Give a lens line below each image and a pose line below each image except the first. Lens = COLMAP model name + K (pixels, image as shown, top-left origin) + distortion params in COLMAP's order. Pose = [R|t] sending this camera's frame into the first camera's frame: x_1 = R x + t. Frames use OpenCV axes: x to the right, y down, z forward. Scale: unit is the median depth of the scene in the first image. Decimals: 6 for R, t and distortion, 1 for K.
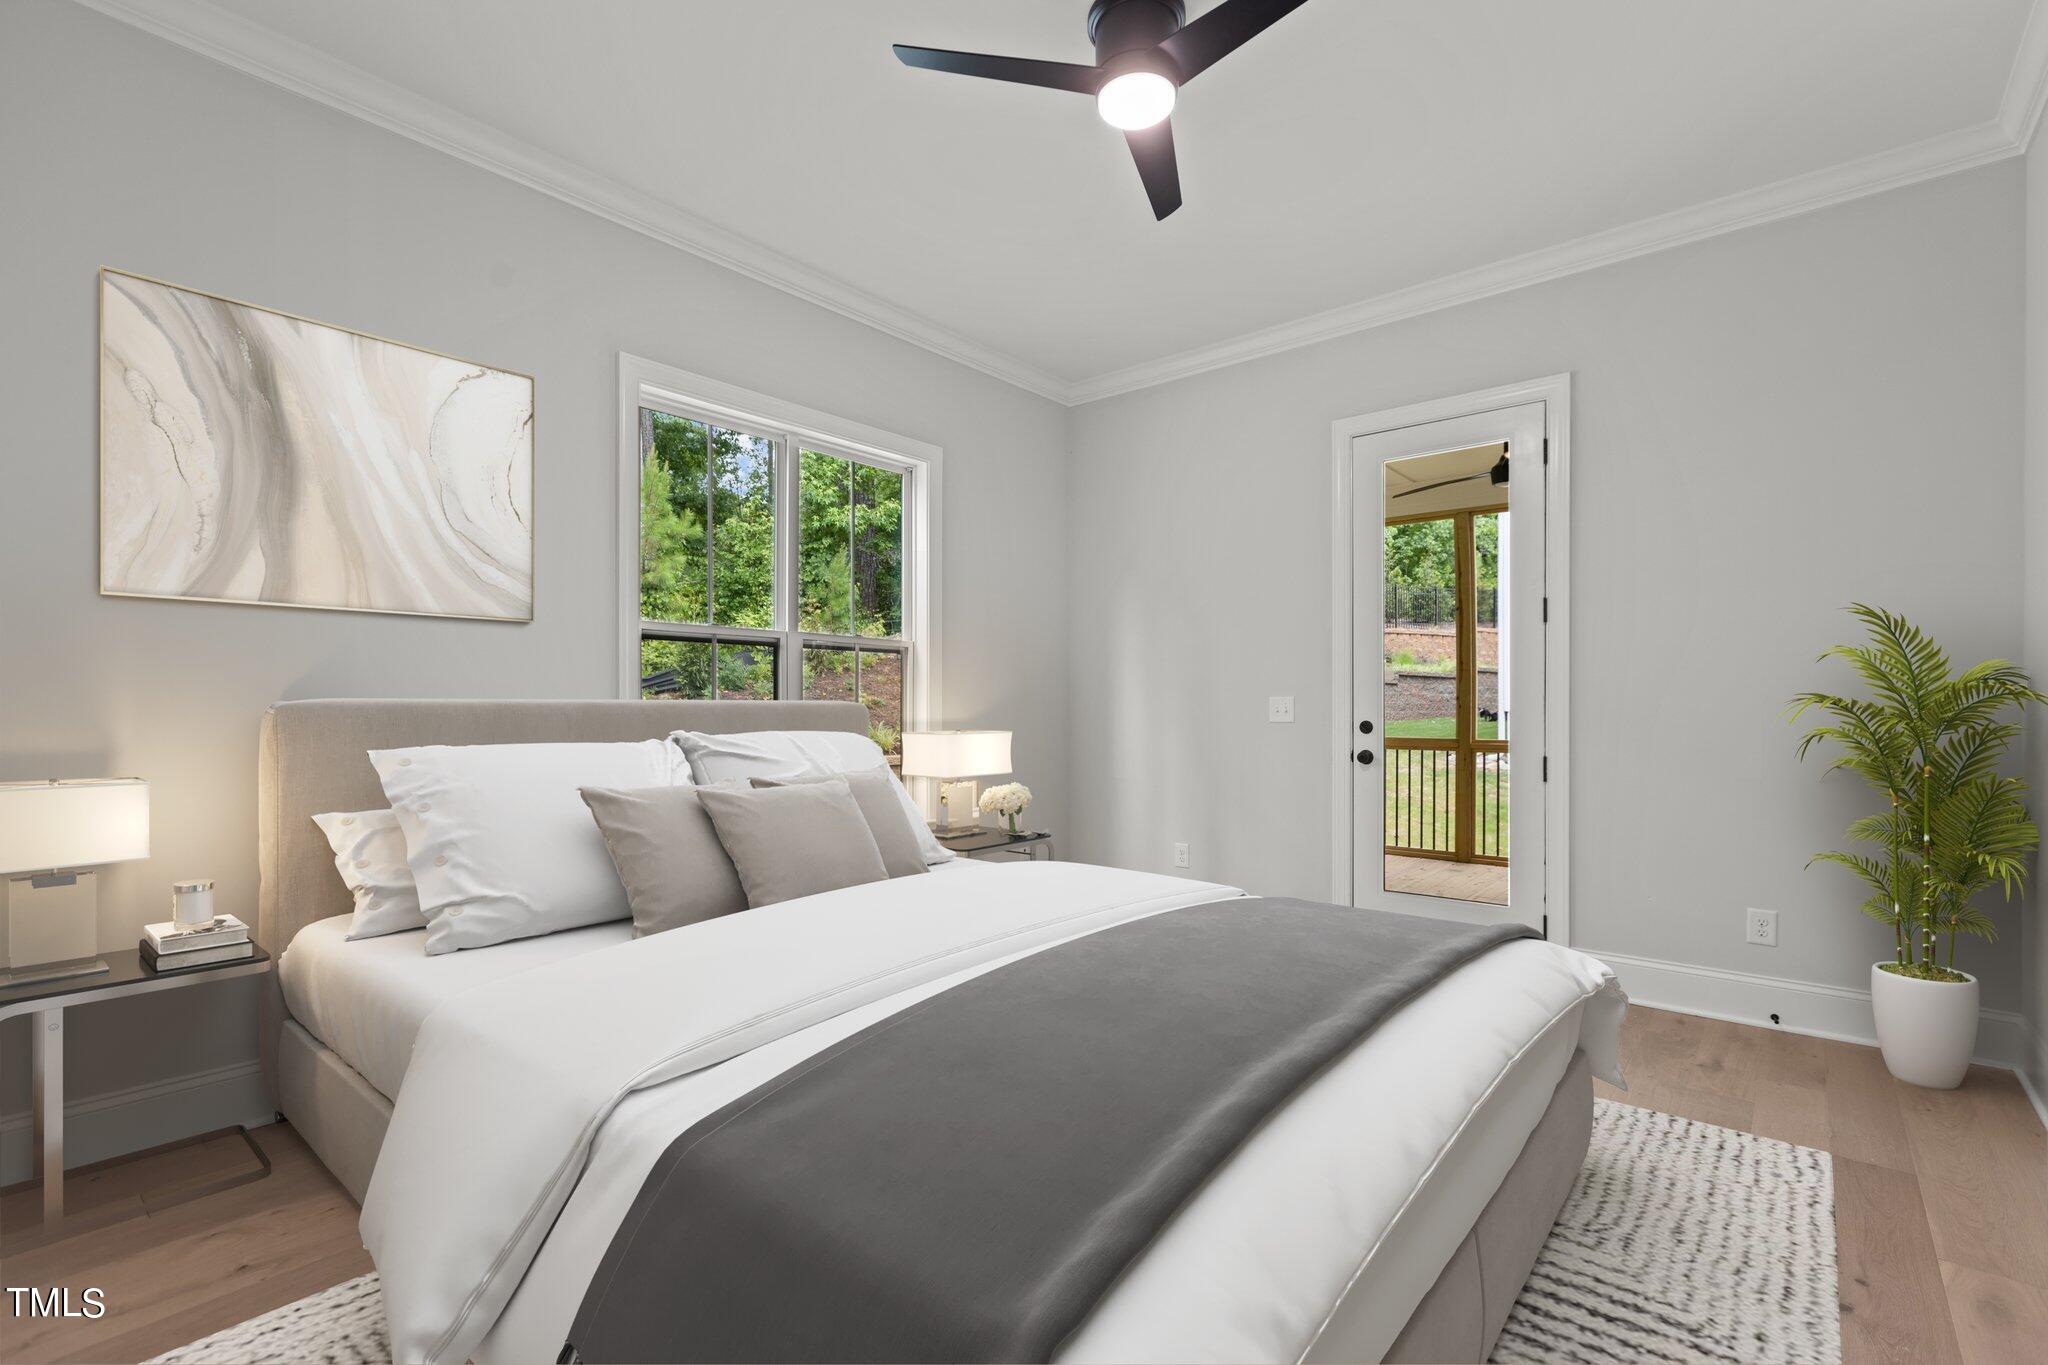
lens RADIAL K [[911.7, 0, 1024.0], [0, 911.7, 682.5], [0, 0, 1]] dist [0.003323, 0.000201]
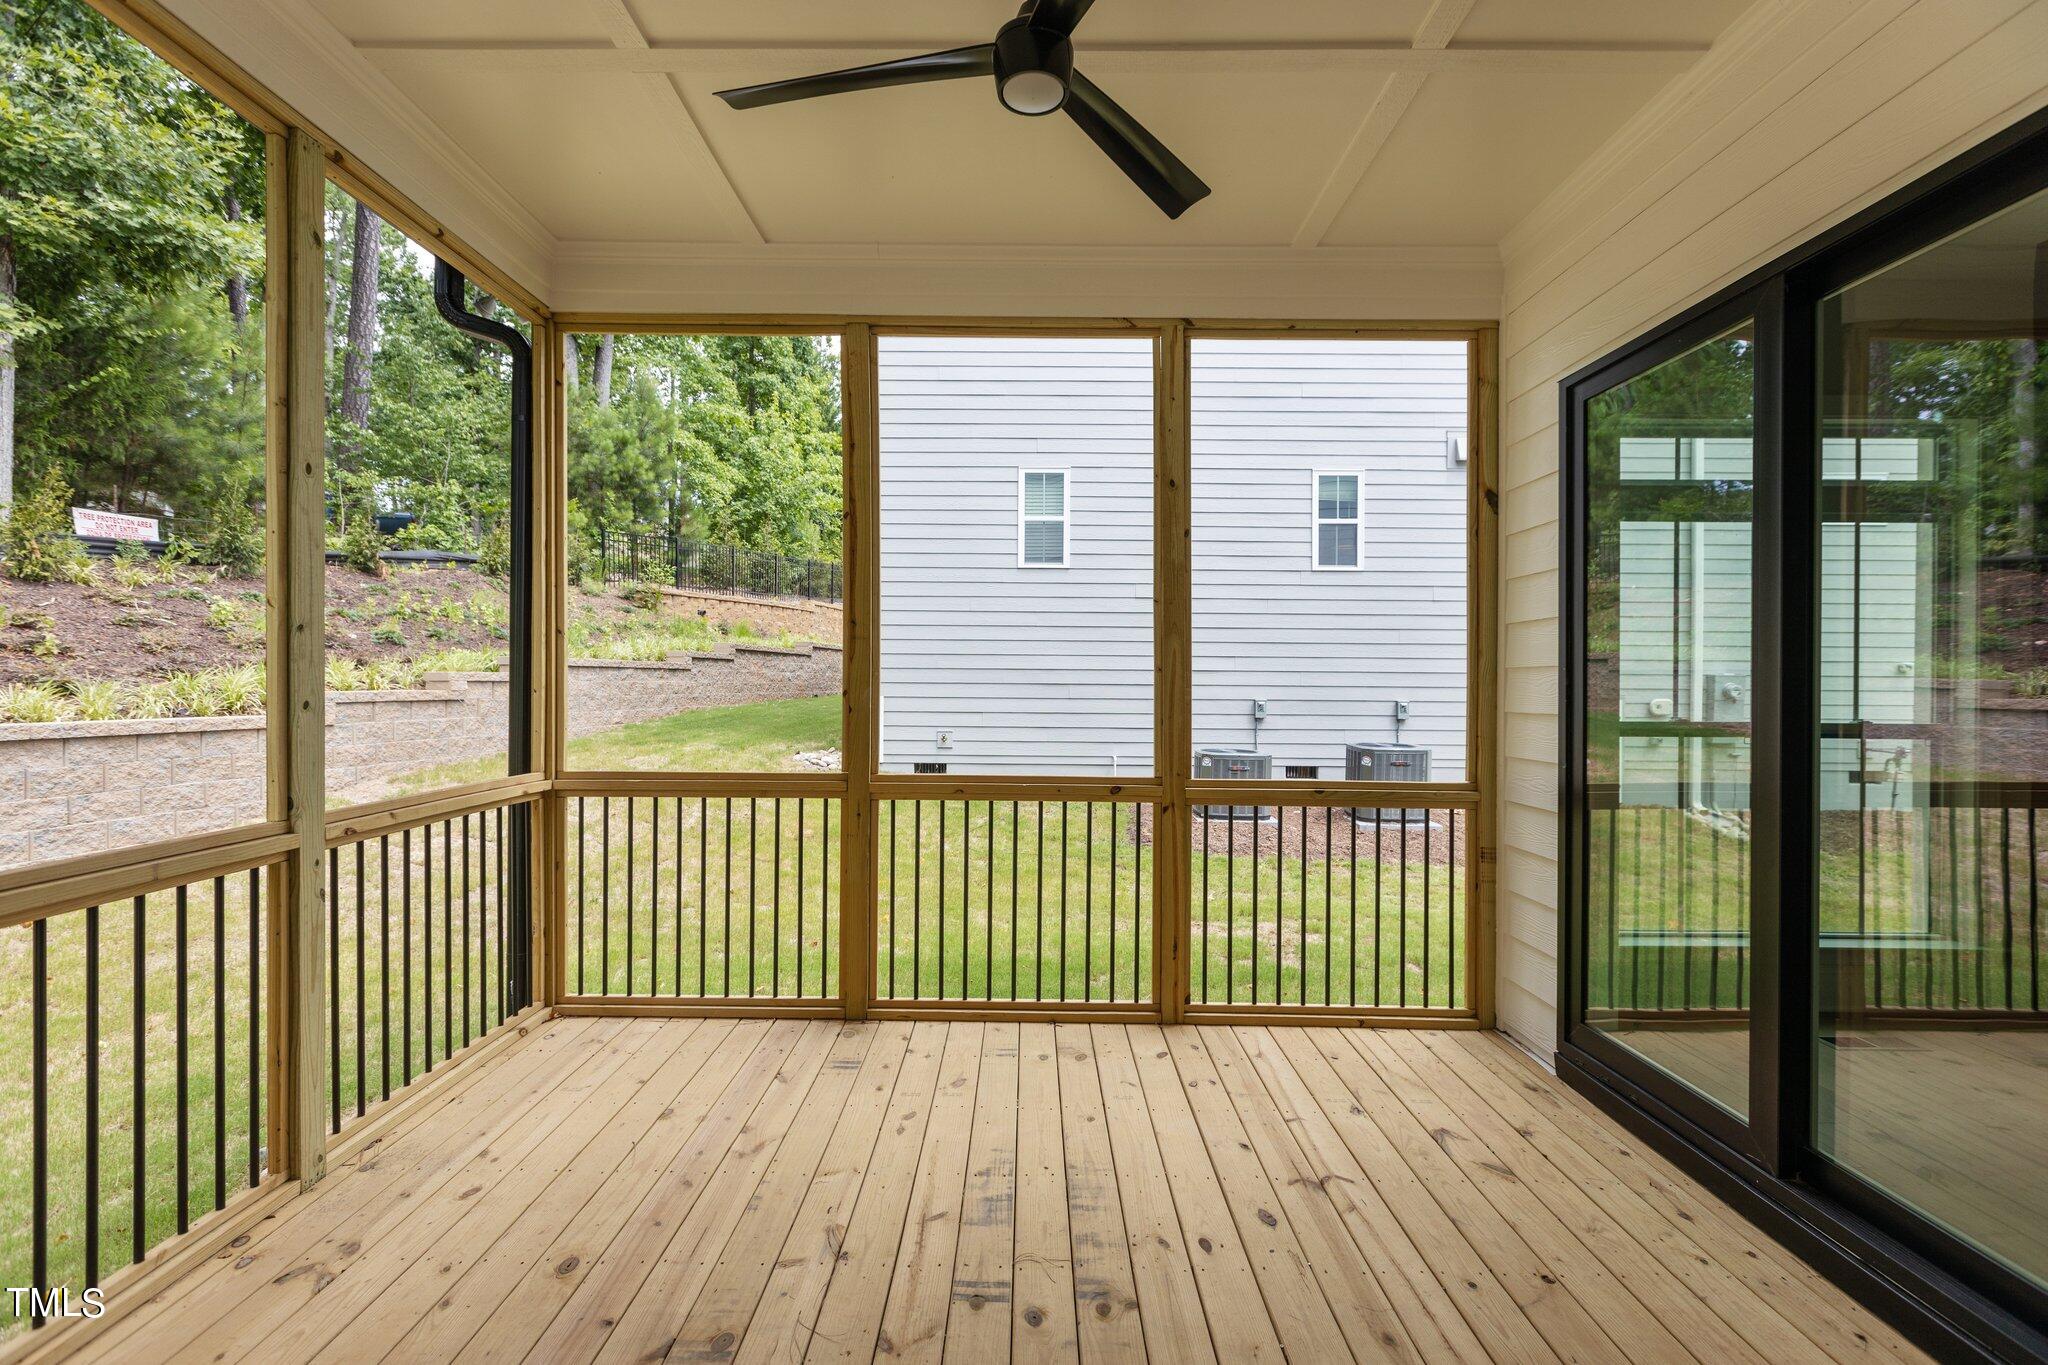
lens RADIAL K [[911.7, 0, 1024.0], [0, 911.7, 682.5], [0, 0, 1]] dist [0.003323, 0.000201]
pose [[0.767598, -0.001503, 0.640930, 0.078101], [-0.015869, 0.999646, 0.021349, 0.000215], [-0.640736, -0.026558, 0.767302, 0.188917]]
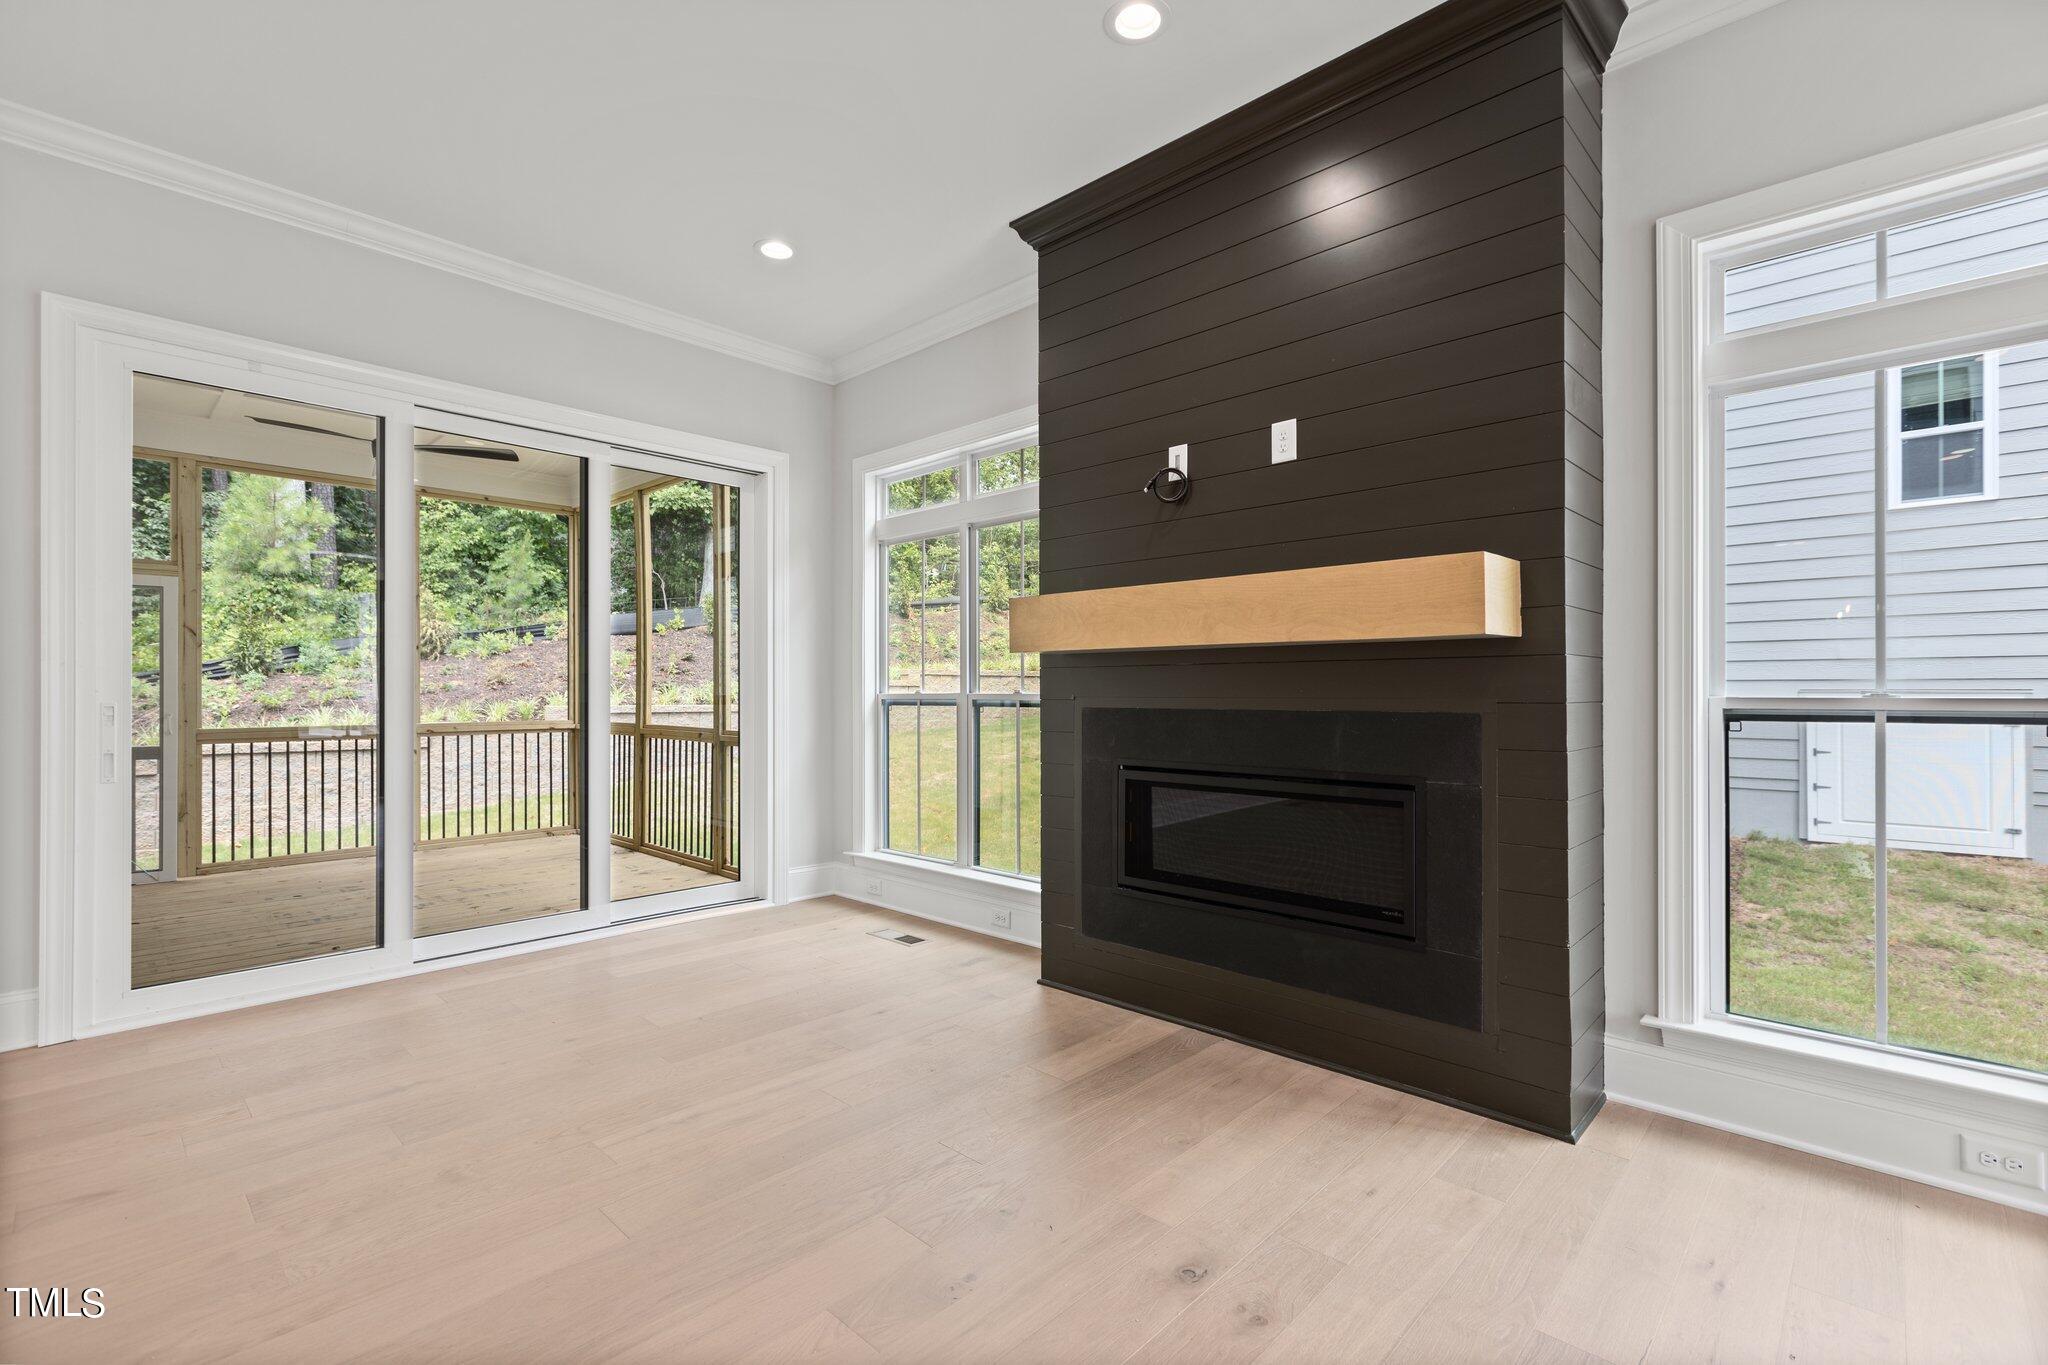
lens RADIAL K [[911.7, 0, 1024.0], [0, 911.7, 682.5], [0, 0, 1]] dist [0.003323, 0.000201]
pose [[0.998177, -0.018055, -0.057591, 0.301914], [0.019026, 0.999685, 0.016345, 0.003153], [0.057278, -0.017411, 0.998206, 0.033870]]
